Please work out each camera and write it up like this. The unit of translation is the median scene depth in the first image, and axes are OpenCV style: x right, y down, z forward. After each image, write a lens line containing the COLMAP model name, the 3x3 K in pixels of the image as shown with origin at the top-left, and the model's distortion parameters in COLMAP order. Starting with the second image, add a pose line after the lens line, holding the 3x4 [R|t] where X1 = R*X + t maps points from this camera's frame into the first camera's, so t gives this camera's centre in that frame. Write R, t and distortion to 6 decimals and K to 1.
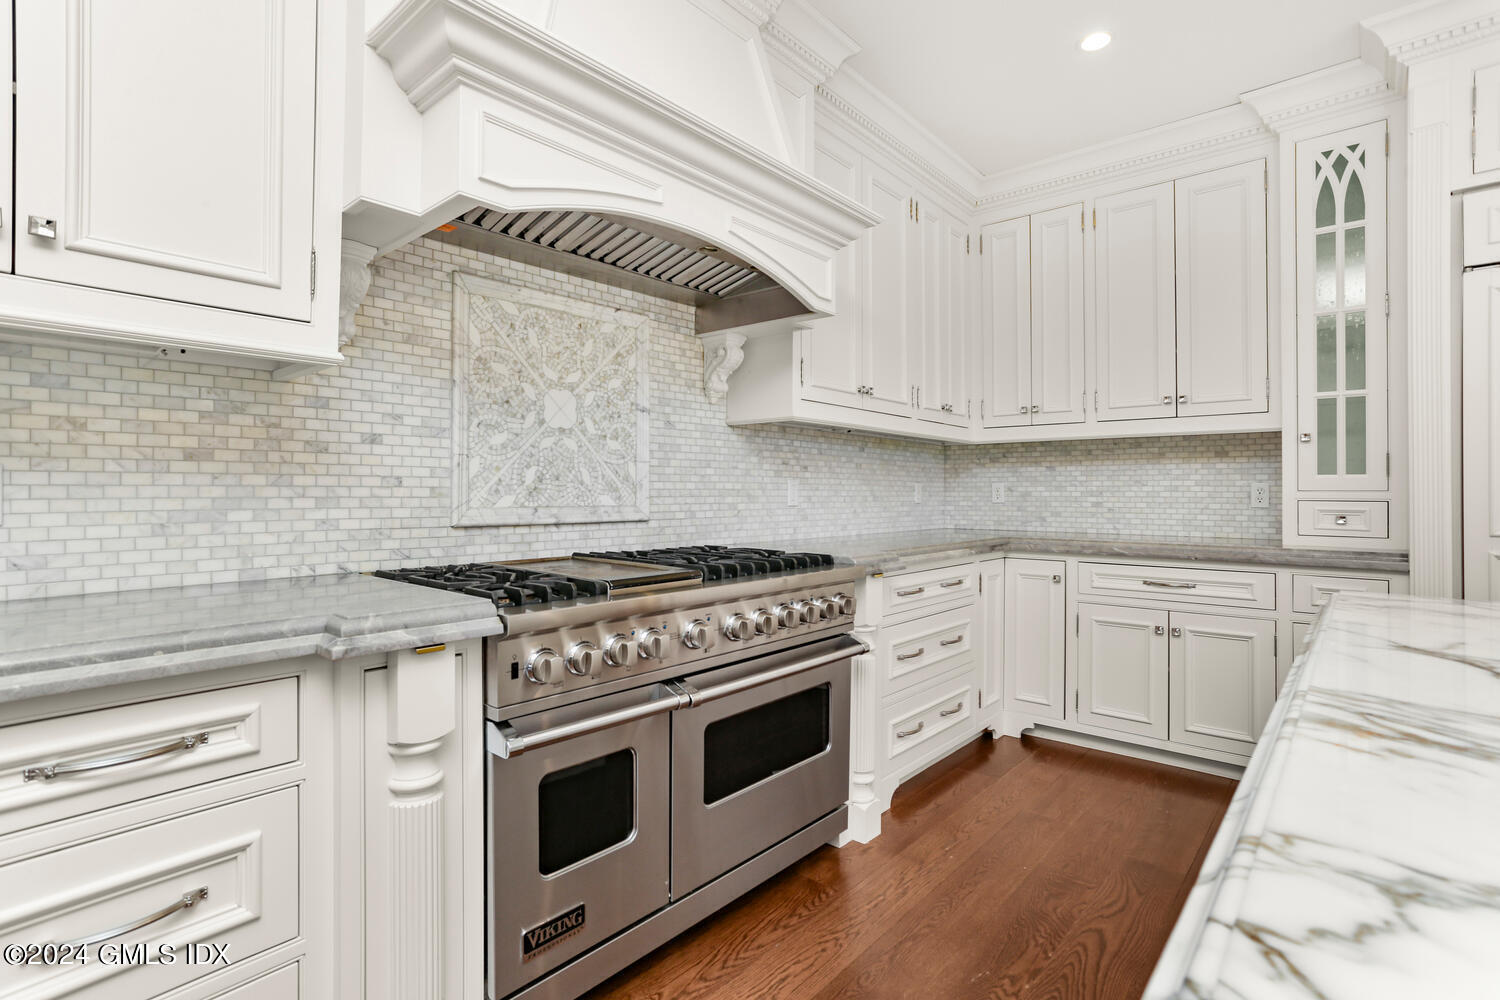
lens RADIAL K [[725.4, 0, 751.7], [0, 725.4, 486.4], [0, 0, 1]] dist [-0.003397, 0.004801]
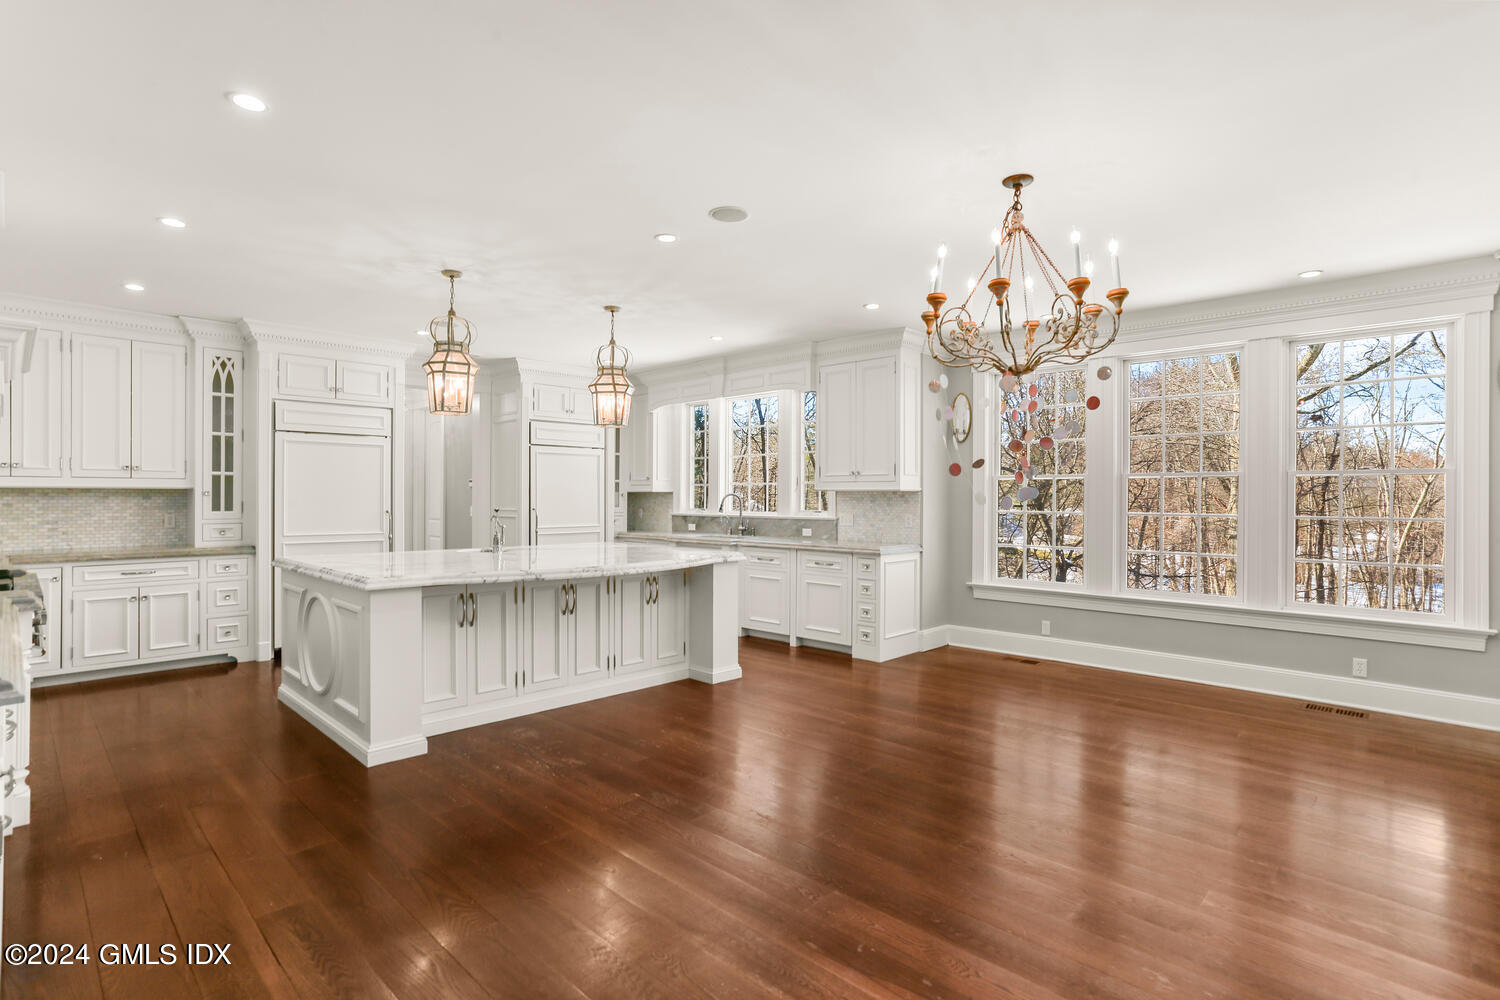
lens RADIAL K [[725.4, 0, 751.5], [0, 725.4, 495.4], [0, 0, 1]] dist [-0.003397, 0.004801]
pose [[0.057107, 0.003539, 0.998362, -1.202100], [-0.010342, 0.999942, -0.002953, -0.072256], [-0.998315, -0.010157, 0.057140, -0.657797]]
